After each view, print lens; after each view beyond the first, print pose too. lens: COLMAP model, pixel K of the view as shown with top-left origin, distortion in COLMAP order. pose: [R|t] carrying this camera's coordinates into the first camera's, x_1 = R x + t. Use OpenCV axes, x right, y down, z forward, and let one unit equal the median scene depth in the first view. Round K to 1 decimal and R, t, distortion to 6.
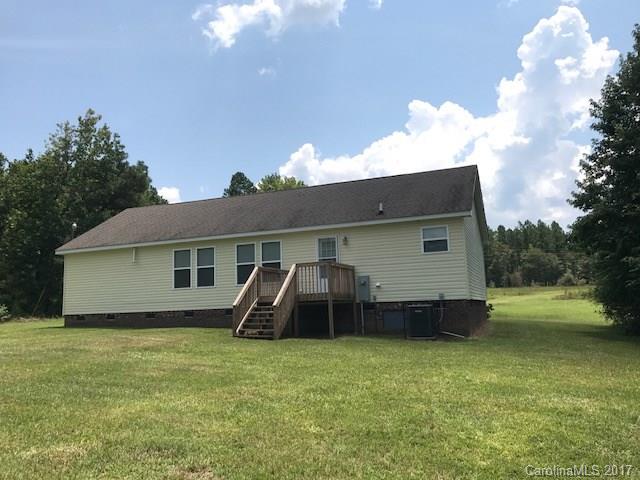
lens RADIAL K [[525.2, 0, 320.0], [0, 525.2, 240.0], [0, 0, 1]] dist [0.001366, -0.000008]
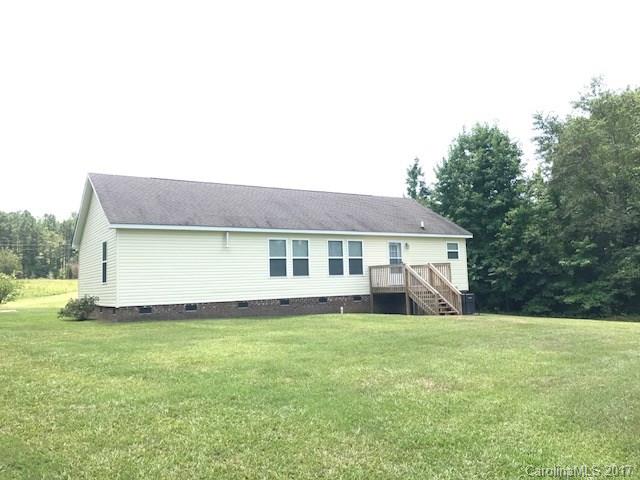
lens RADIAL K [[525.2, 0, 320.0], [0, 525.2, 240.0], [0, 0, 1]] dist [0.001366, -0.000008]
pose [[0.585542, 0.096839, 0.804837, -1.056868], [-0.070840, 0.995153, -0.068200, 0.085685], [-0.807541, -0.017081, 0.589564, 0.344136]]
